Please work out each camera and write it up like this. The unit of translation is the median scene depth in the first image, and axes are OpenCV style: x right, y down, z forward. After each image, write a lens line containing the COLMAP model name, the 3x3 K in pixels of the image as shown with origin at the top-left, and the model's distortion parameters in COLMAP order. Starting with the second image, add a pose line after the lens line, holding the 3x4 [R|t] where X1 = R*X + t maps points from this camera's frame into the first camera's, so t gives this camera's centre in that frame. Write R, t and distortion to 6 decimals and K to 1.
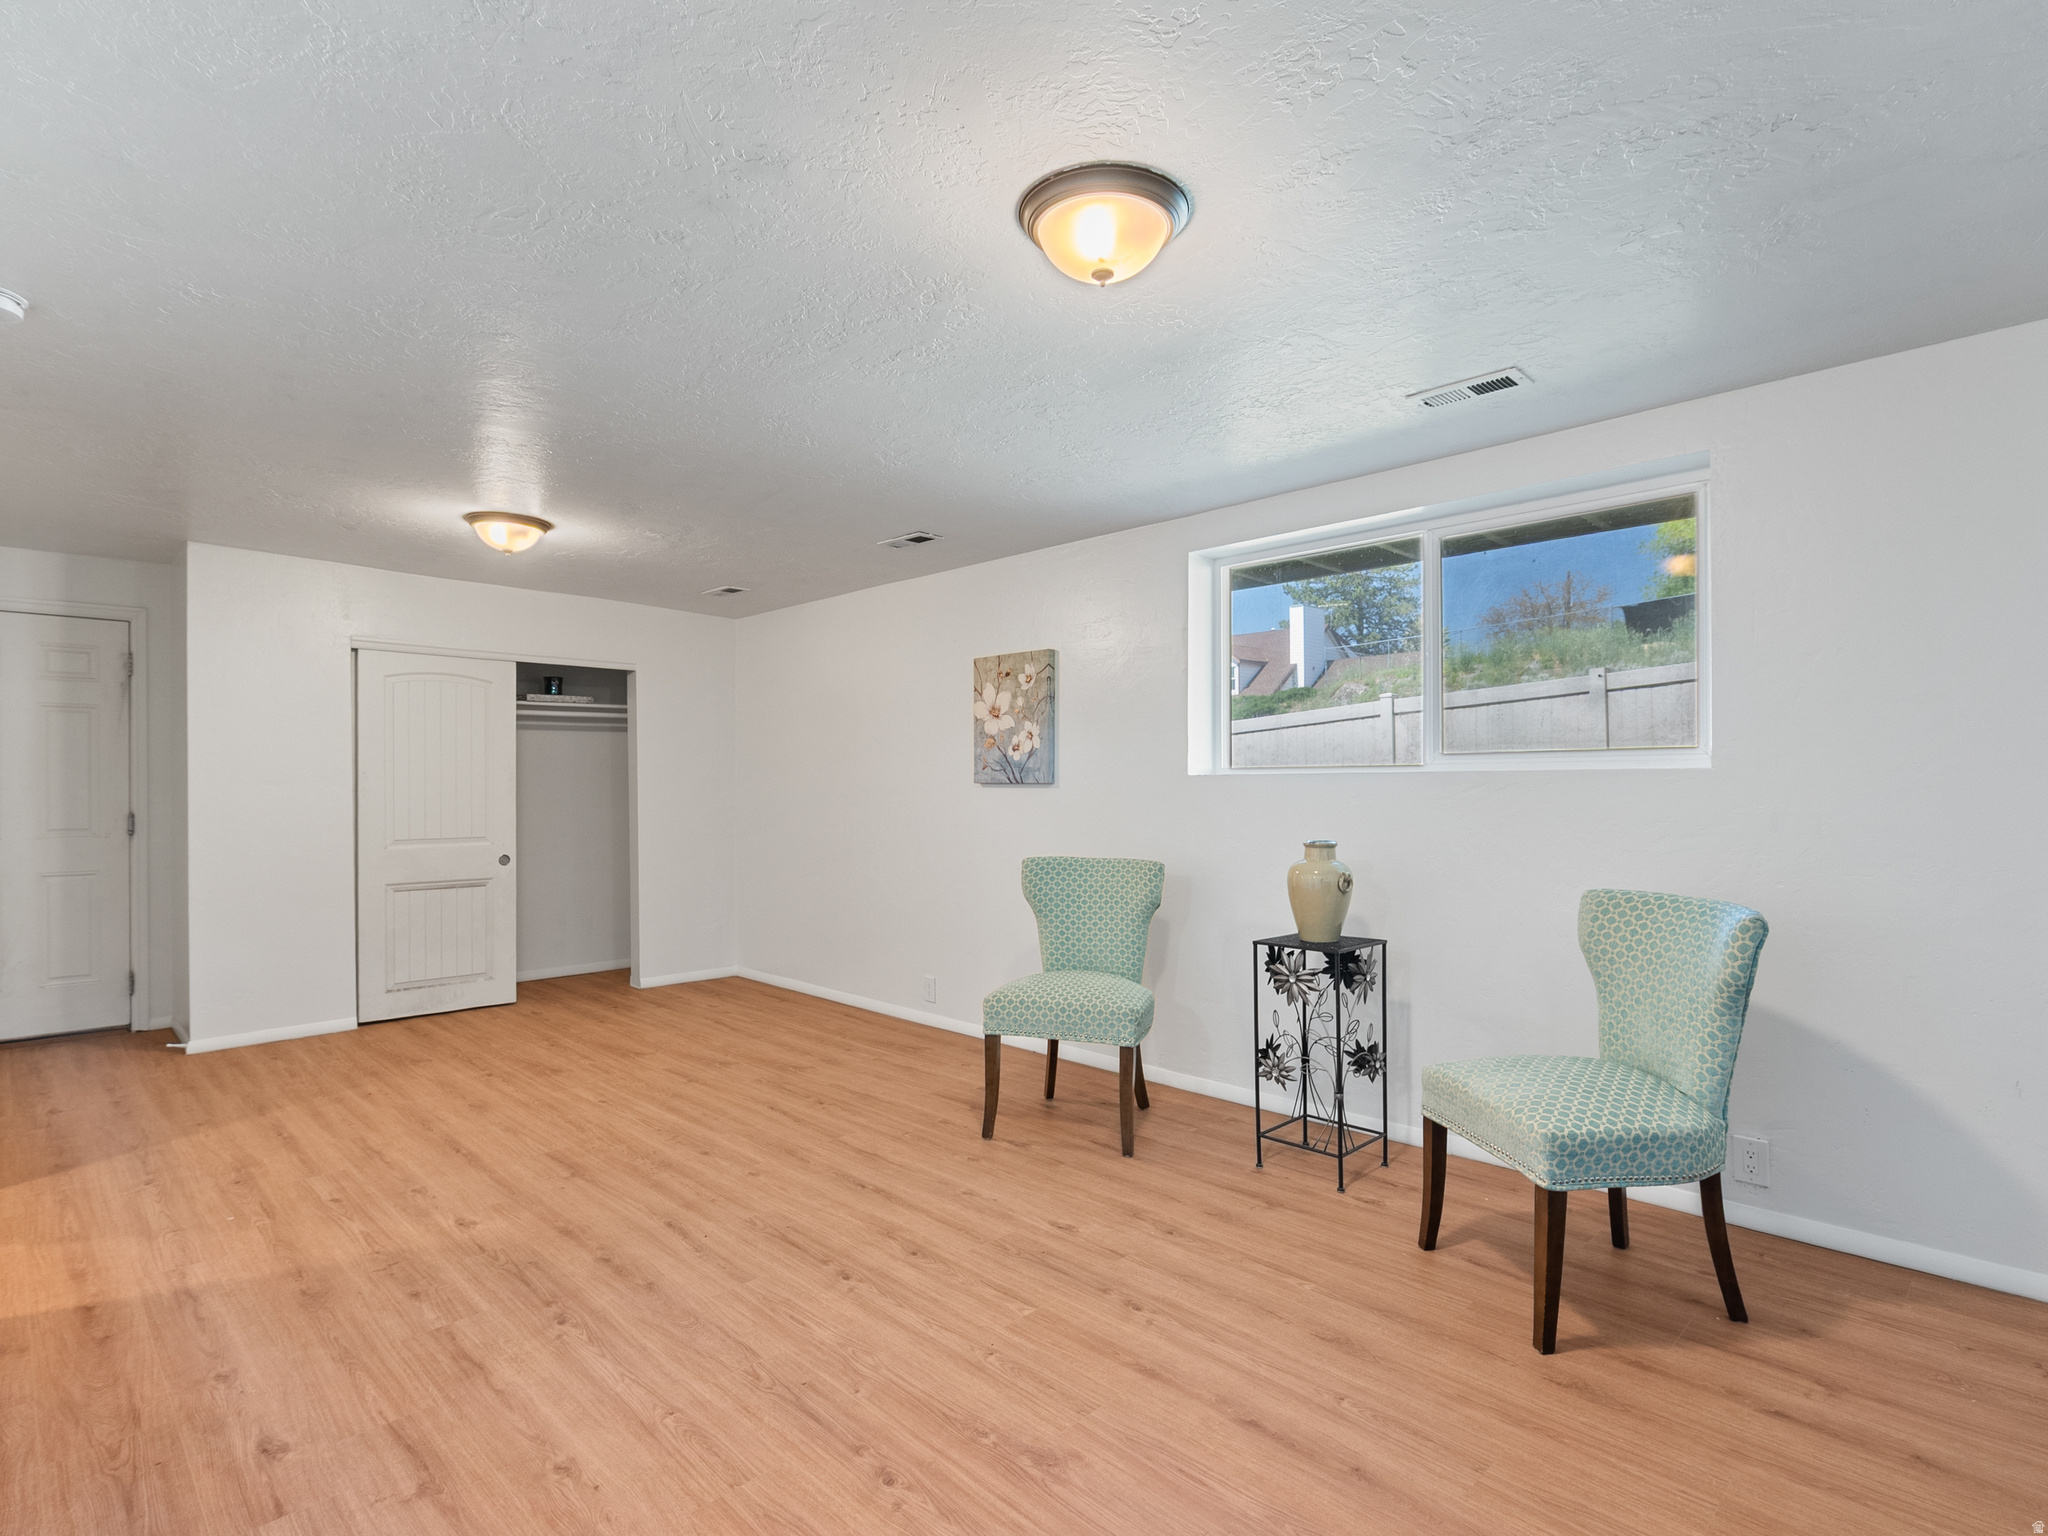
lens RADIAL K [[1056.3, 0, 1016.3], [0, 1056.3, 791.3], [0, 0, 1]] dist [-0.002340, -0.000856]
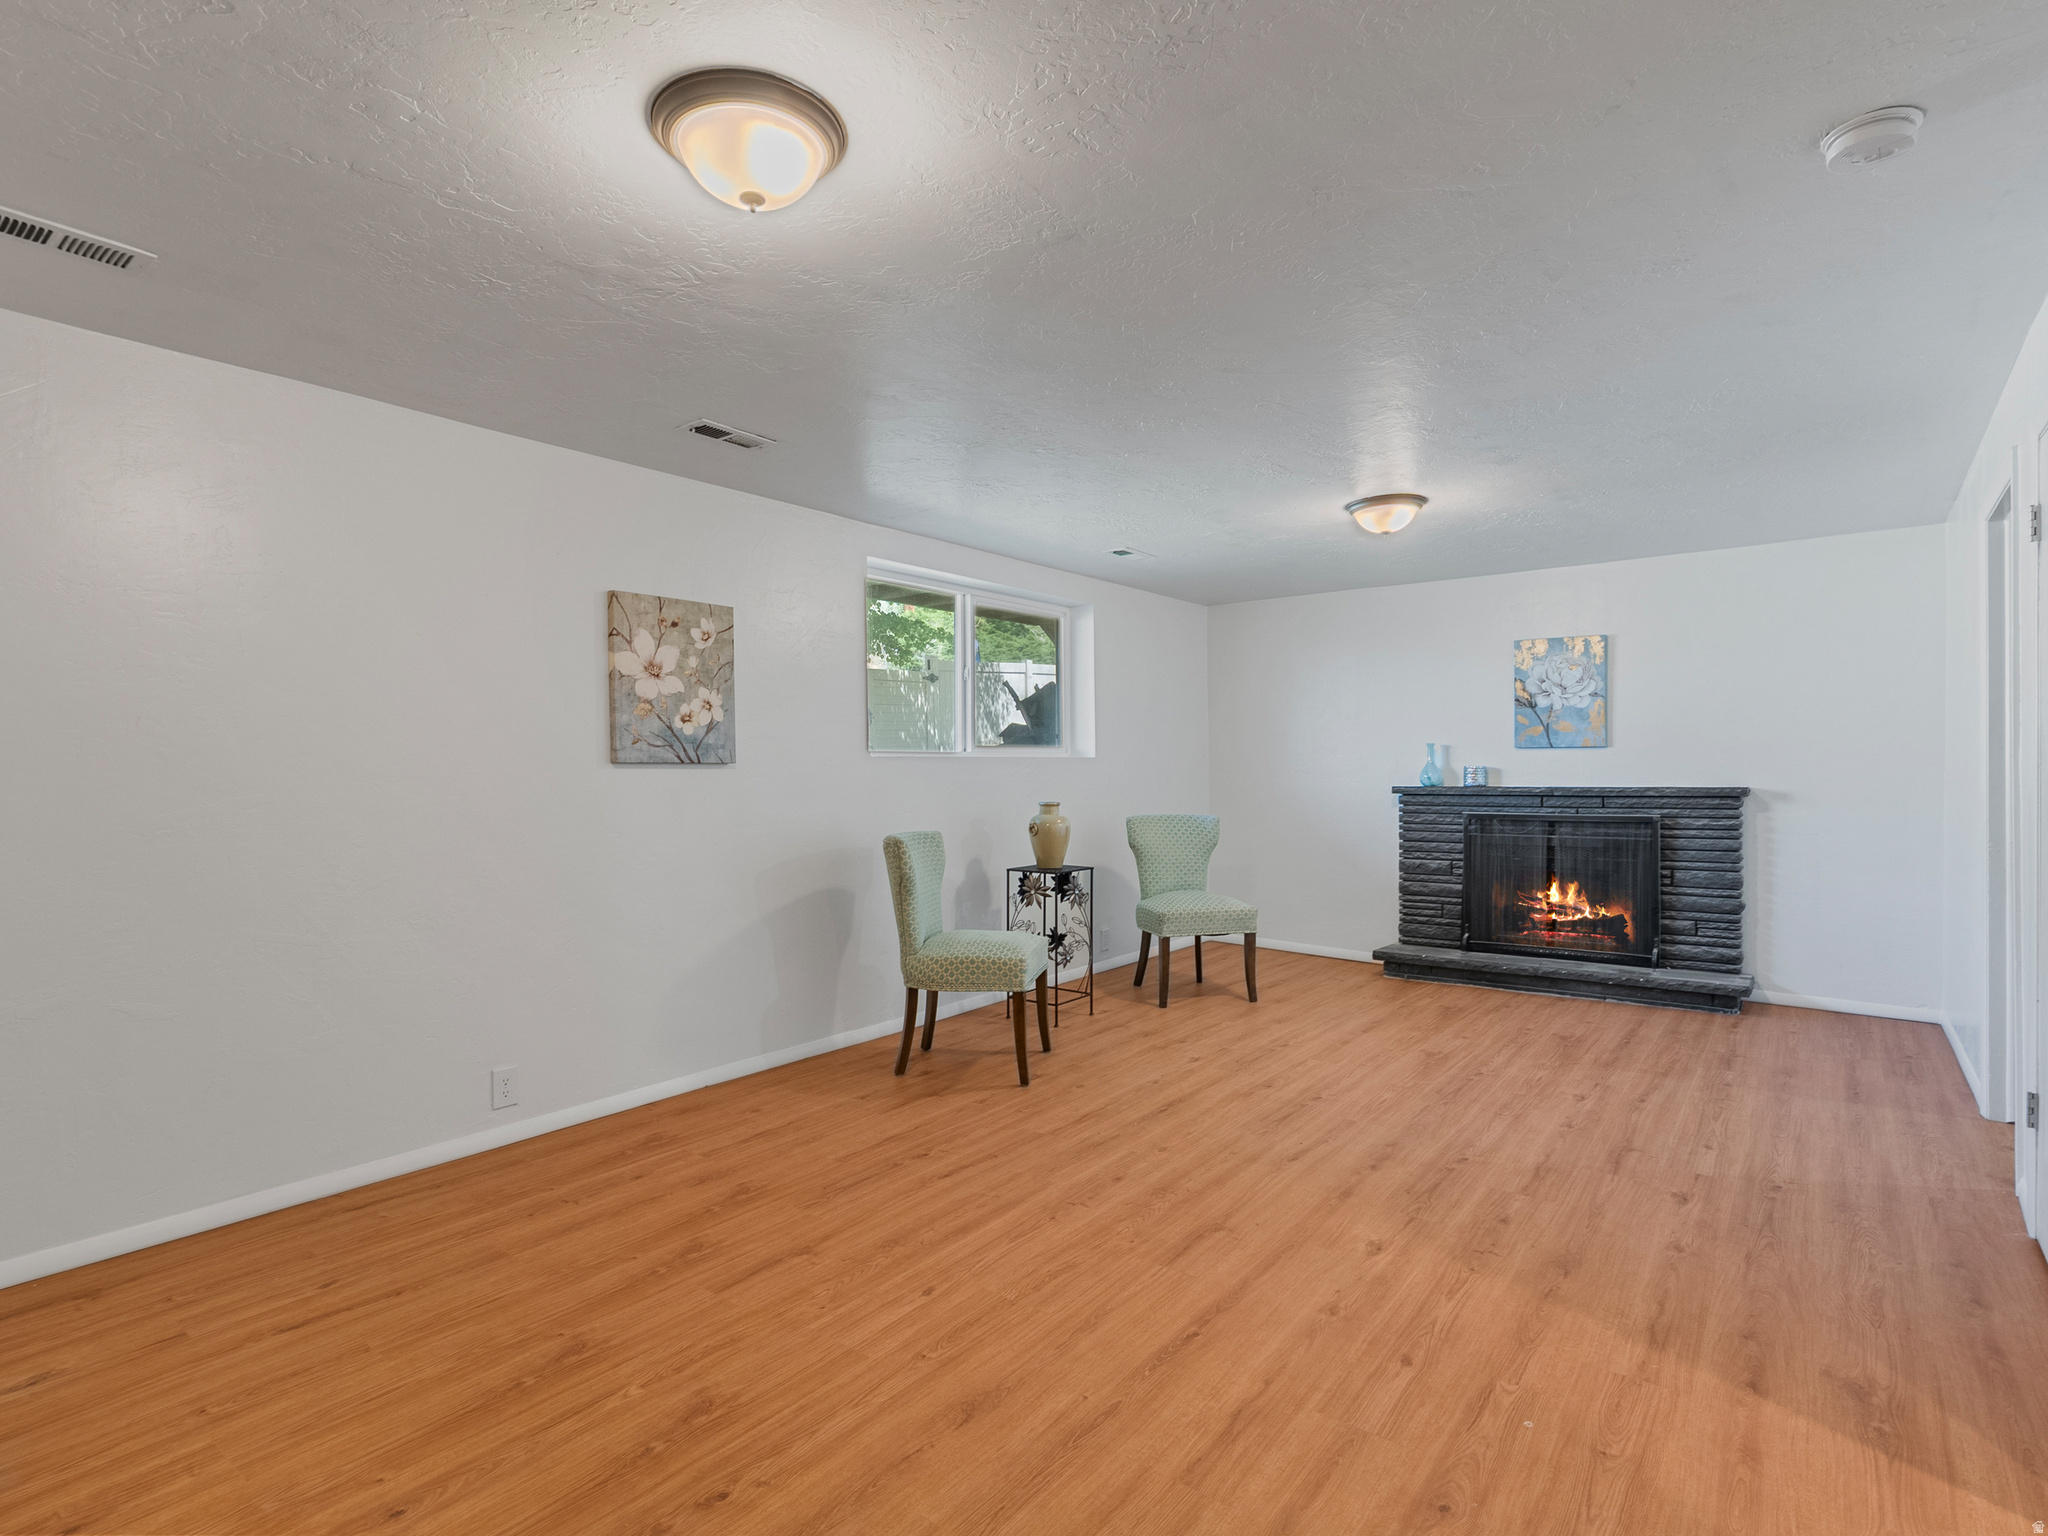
lens RADIAL K [[1056.3, 0, 1016.3], [0, 1056.3, 791.3], [0, 0, 1]] dist [-0.002340, -0.000856]
pose [[-0.147198, -0.019232, 0.988920, -1.187310], [0.007571, 0.999760, 0.020570, -0.001240], [-0.989078, 0.010515, -0.147017, 1.248596]]
